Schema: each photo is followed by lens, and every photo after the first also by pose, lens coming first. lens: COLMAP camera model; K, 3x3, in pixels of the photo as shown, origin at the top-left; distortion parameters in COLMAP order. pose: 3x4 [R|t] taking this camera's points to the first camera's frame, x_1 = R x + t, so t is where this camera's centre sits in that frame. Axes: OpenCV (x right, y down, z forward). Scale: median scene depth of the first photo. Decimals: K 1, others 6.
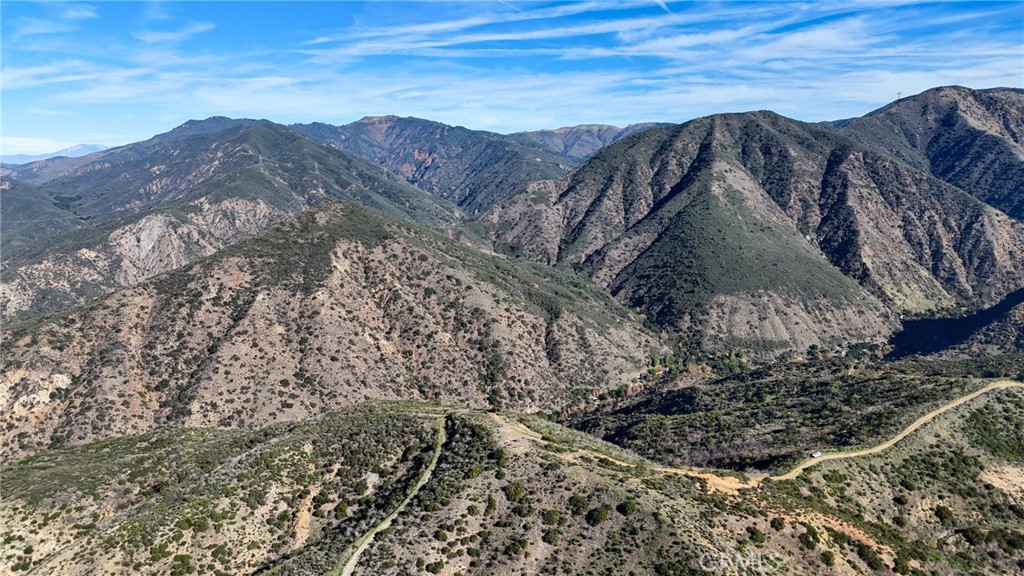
lens RADIAL K [[750.7, 0, 510.5], [0, 750.7, 286.0], [0, 0, 1]] dist [0.080330, -0.073674]
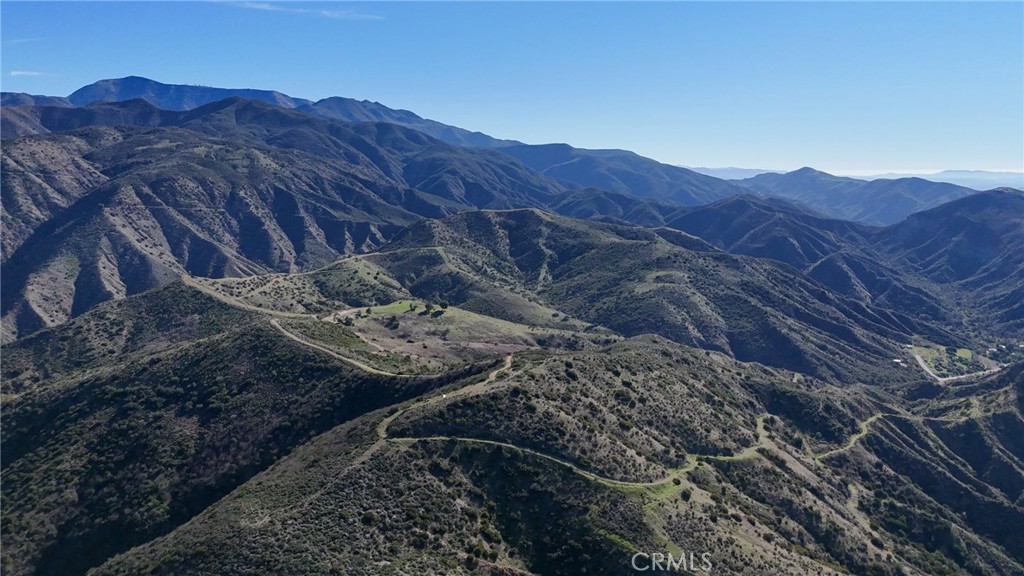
lens RADIAL K [[750.7, 0, 509.9], [0, 750.7, 289.4], [0, 0, 1]] dist [0.080330, -0.073674]
pose [[-0.291838, -0.135447, 0.946829, -0.224015], [0.159075, 0.969262, 0.187688, -0.034076], [-0.943147, 0.205391, -0.261321, 0.246399]]
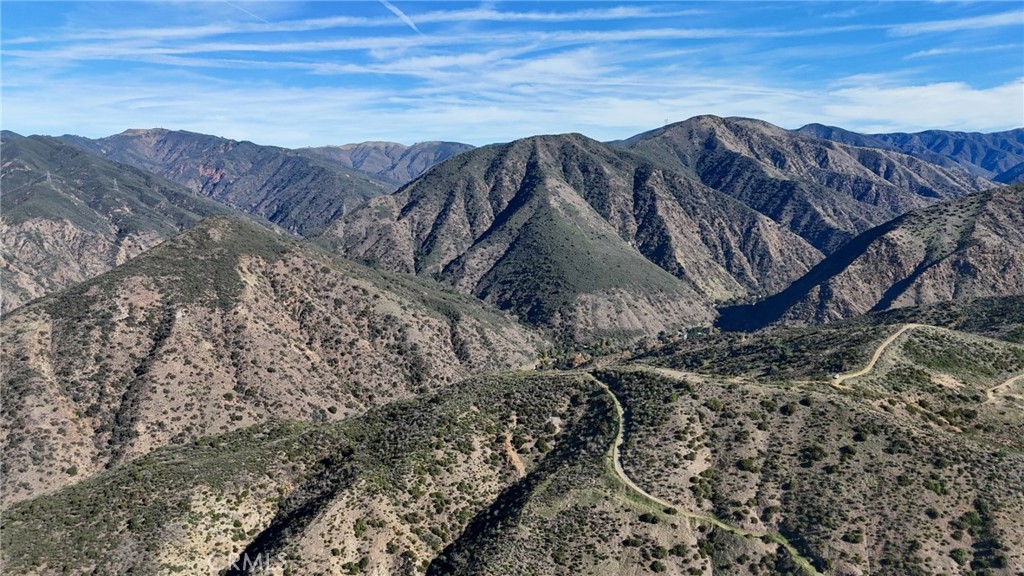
lens RADIAL K [[750.7, 0, 510.8], [0, 750.7, 285.9], [0, 0, 1]] dist [0.080330, -0.073674]
pose [[0.953317, -0.045263, 0.298559, -0.136459], [0.051924, 0.998547, -0.014410, 0.008857], [-0.297473, 0.029240, 0.954282, -0.043689]]
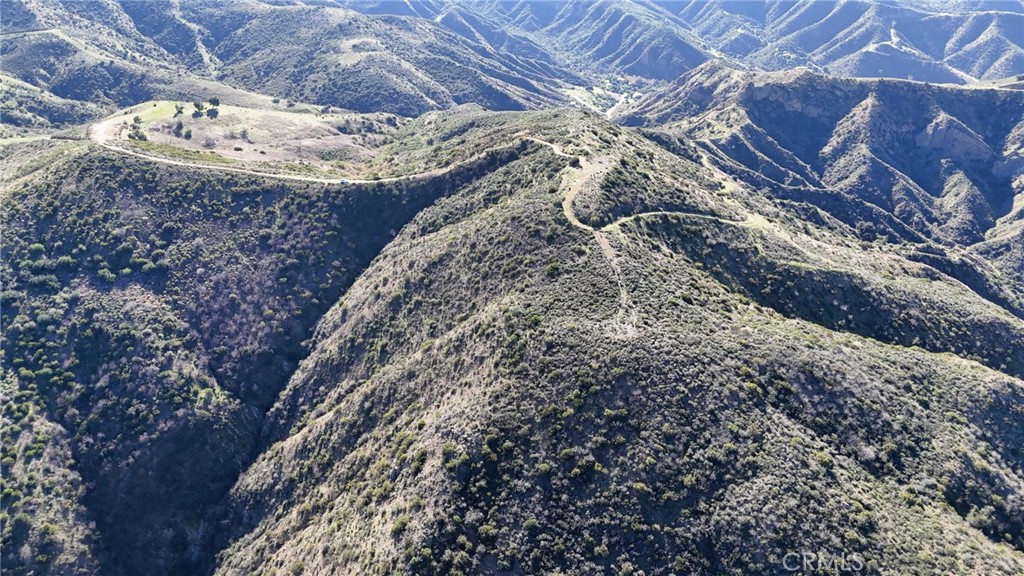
lens RADIAL K [[750.7, 0, 517.2], [0, 750.7, 288.8], [0, 0, 1]] dist [0.080330, -0.073674]
pose [[-0.806731, -0.242719, 0.538769, -0.115852], [0.110981, 0.833290, 0.541582, -0.057618], [-0.580403, 0.496704, -0.645304, 0.381798]]
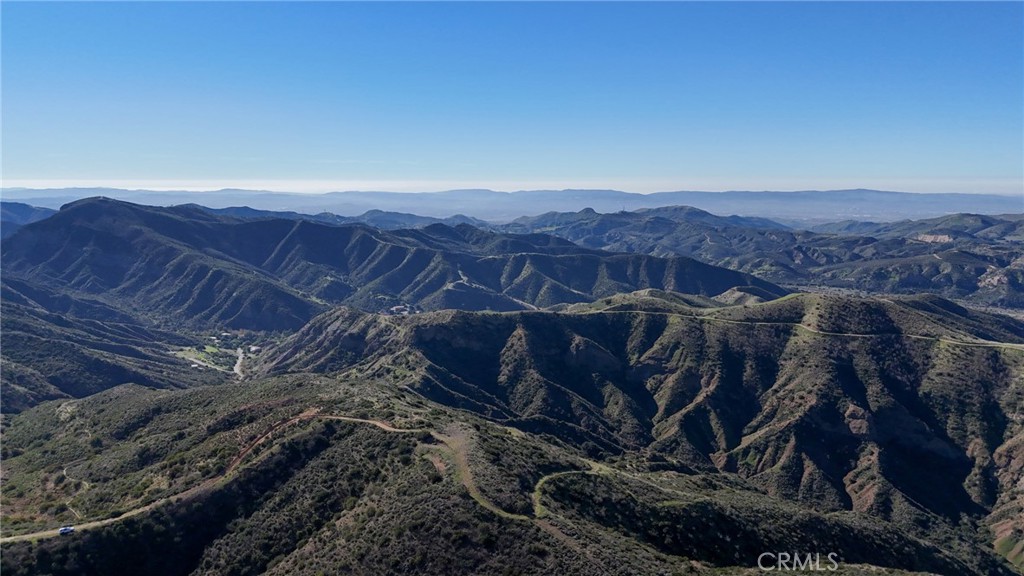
lens RADIAL K [[750.7, 0, 511.3], [0, 750.7, 290.5], [0, 0, 1]] dist [0.080330, -0.073674]
pose [[-0.998453, 0.005984, 0.055288, -0.025674], [0.022364, 0.953460, 0.300688, -0.055759], [-0.050916, 0.301459, -0.952119, 0.373260]]
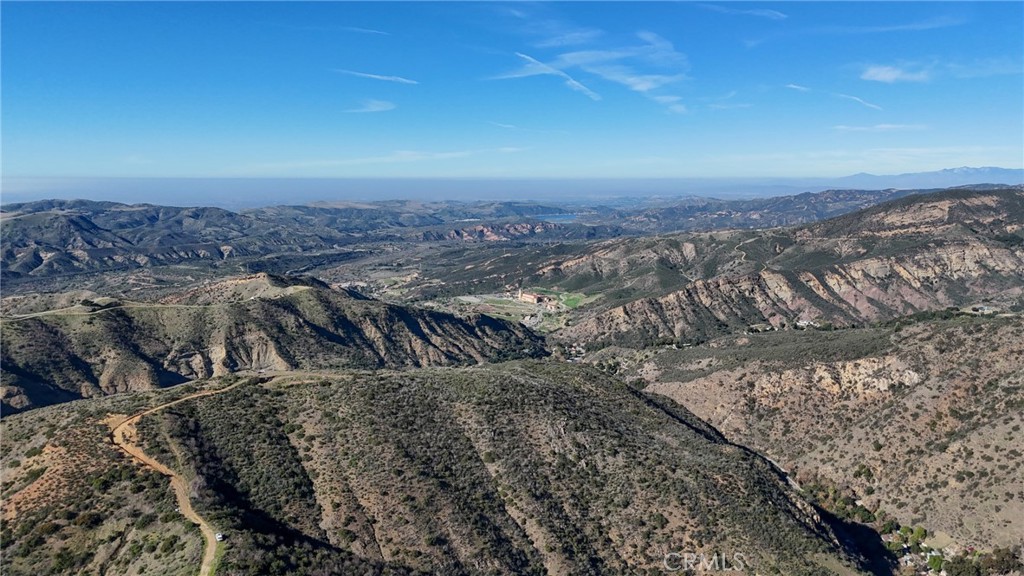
lens RADIAL K [[750.7, 0, 512.1], [0, 750.7, 280.2], [0, 0, 1]] dist [0.080330, -0.073674]
pose [[-0.083713, 0.150961, -0.984989, 0.250727], [-0.156051, 0.974277, 0.162582, -0.048503], [0.984195, 0.167319, -0.058002, 0.291458]]
